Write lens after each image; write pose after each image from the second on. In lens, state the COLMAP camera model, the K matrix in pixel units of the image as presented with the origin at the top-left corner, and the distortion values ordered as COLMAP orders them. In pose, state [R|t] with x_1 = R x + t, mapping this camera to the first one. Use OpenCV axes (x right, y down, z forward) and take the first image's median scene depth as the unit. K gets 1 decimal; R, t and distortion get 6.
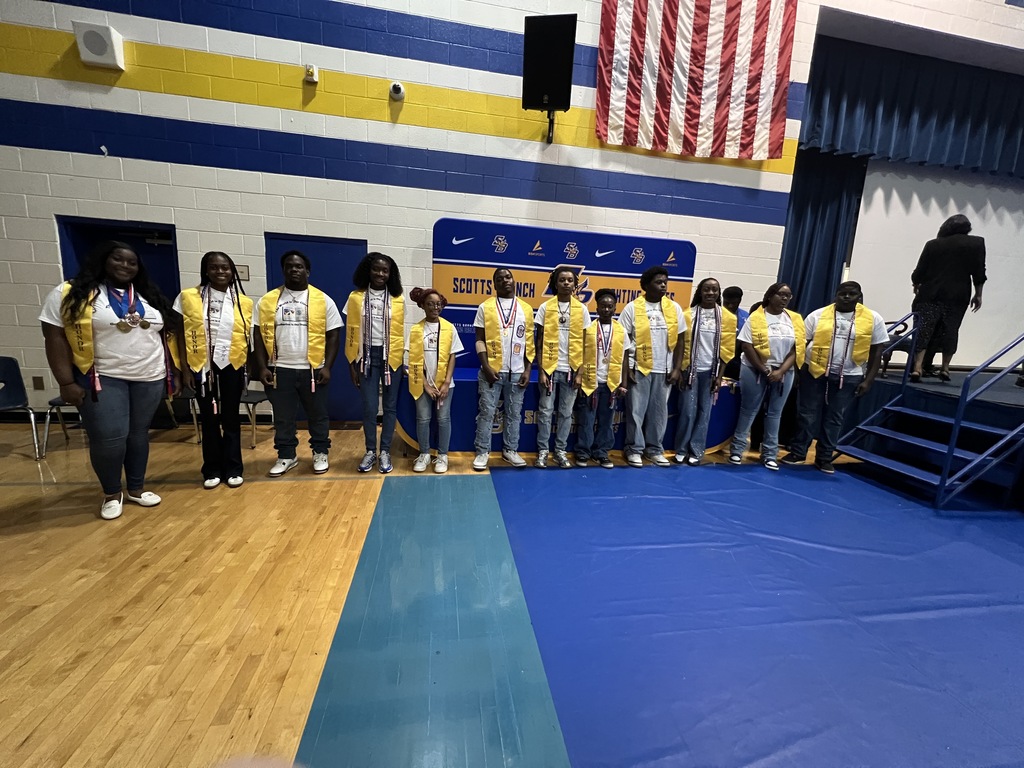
lens RADIAL K [[419.0, 0, 511.4], [0, 419.0, 381.5], [0, 0, 1]] dist [0.000594, 0.000920]
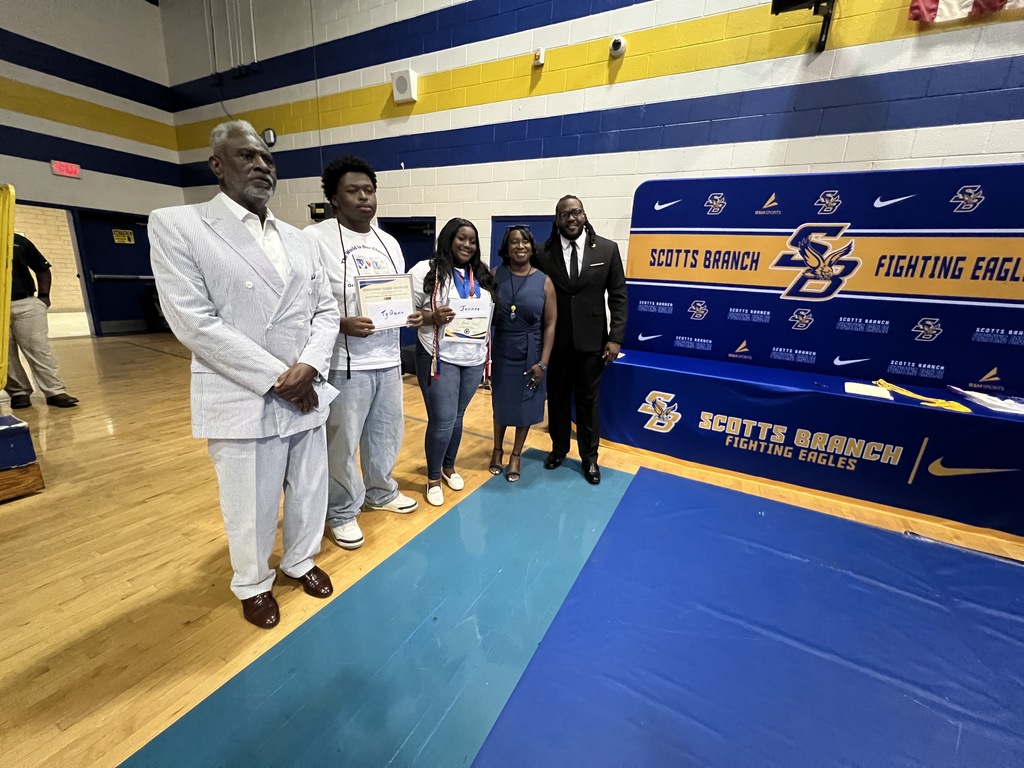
lens RADIAL K [[419.0, 0, 511.4], [0, 419.0, 381.5], [0, 0, 1]] dist [0.000594, 0.000920]
pose [[0.785035, 0.143863, -0.602515, 0.199479], [-0.118062, 0.989577, 0.082455, -0.010027], [0.608097, 0.006405, 0.793837, 0.122593]]
